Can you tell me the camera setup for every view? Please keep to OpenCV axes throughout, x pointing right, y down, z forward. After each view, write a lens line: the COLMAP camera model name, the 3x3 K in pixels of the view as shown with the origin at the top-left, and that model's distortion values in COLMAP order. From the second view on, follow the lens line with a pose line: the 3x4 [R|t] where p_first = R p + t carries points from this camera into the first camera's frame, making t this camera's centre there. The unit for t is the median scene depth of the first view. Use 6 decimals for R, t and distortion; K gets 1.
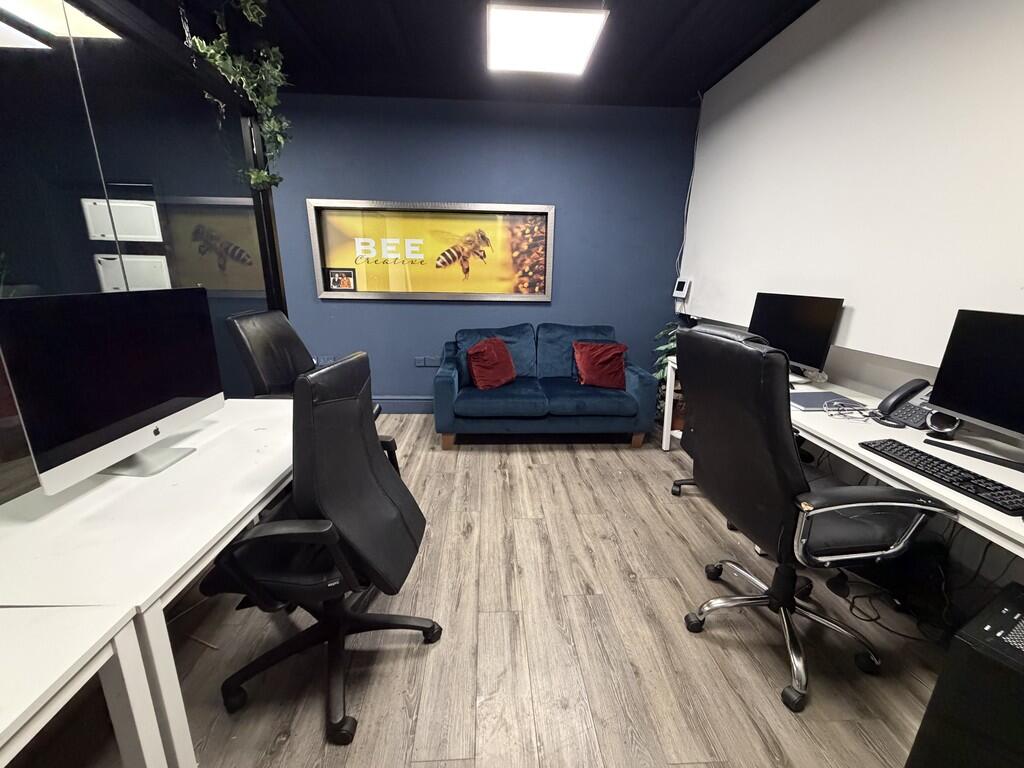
lens RADIAL K [[405.6, 0, 506.6], [0, 405.6, 383.6], [0, 0, 1]] dist [0.001273, -0.000304]
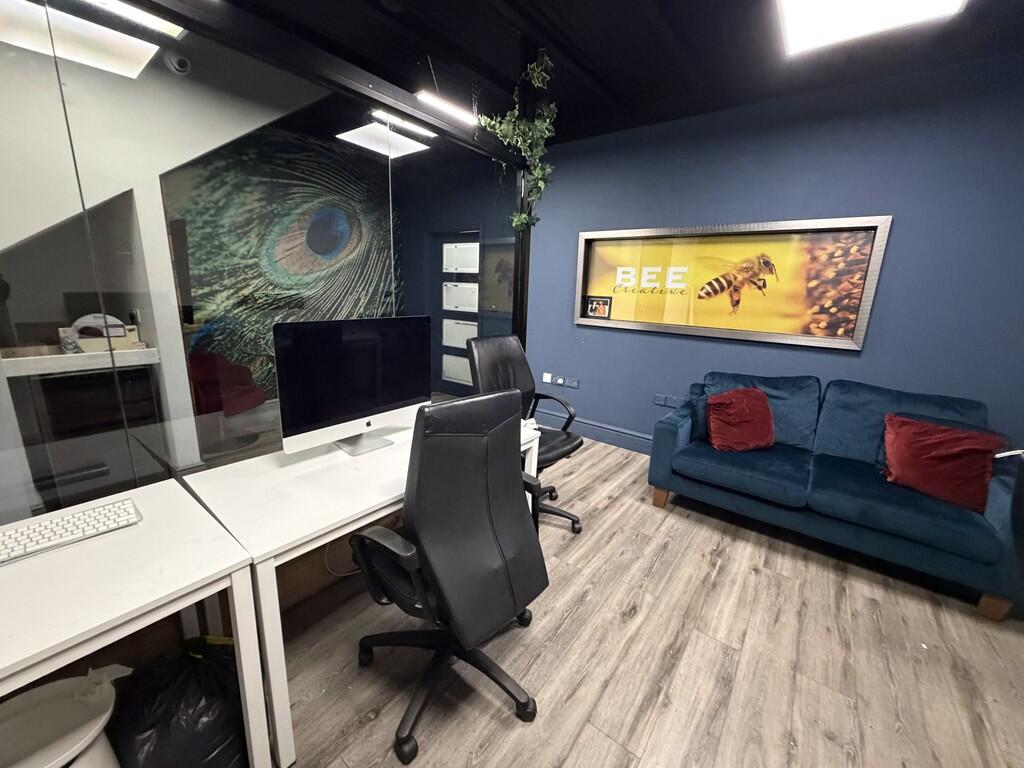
lens RADIAL K [[405.6, 0, 509.7], [0, 405.6, 383.2], [0, 0, 1]] dist [0.001273, -0.000304]
pose [[0.760524, 0.160543, -0.629150, 0.117619], [-0.193885, 0.980895, 0.015929, -0.048772], [0.619687, 0.109868, 0.777121, 0.101388]]
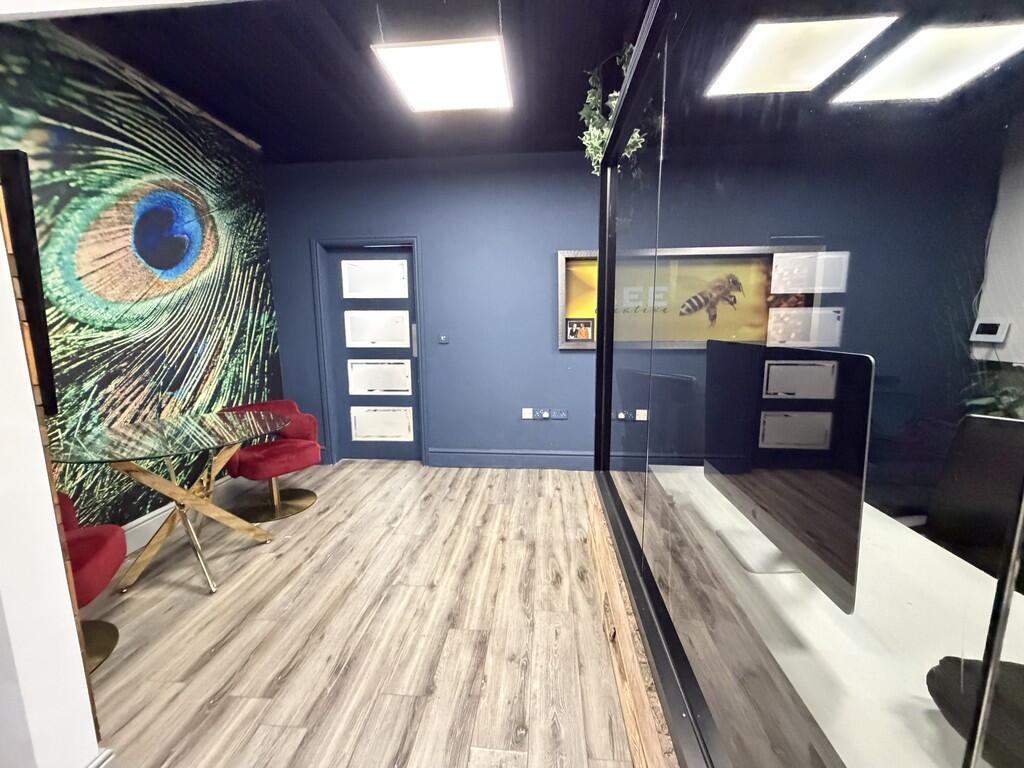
lens RADIAL K [[405.6, 0, 507.3], [0, 405.6, 383.7], [0, 0, 1]] dist [0.001273, -0.000304]
pose [[0.990762, -0.002730, -0.135587, -0.529004], [-0.012876, 0.993387, -0.114091, -0.019894], [0.135001, 0.114783, 0.984174, 0.050588]]
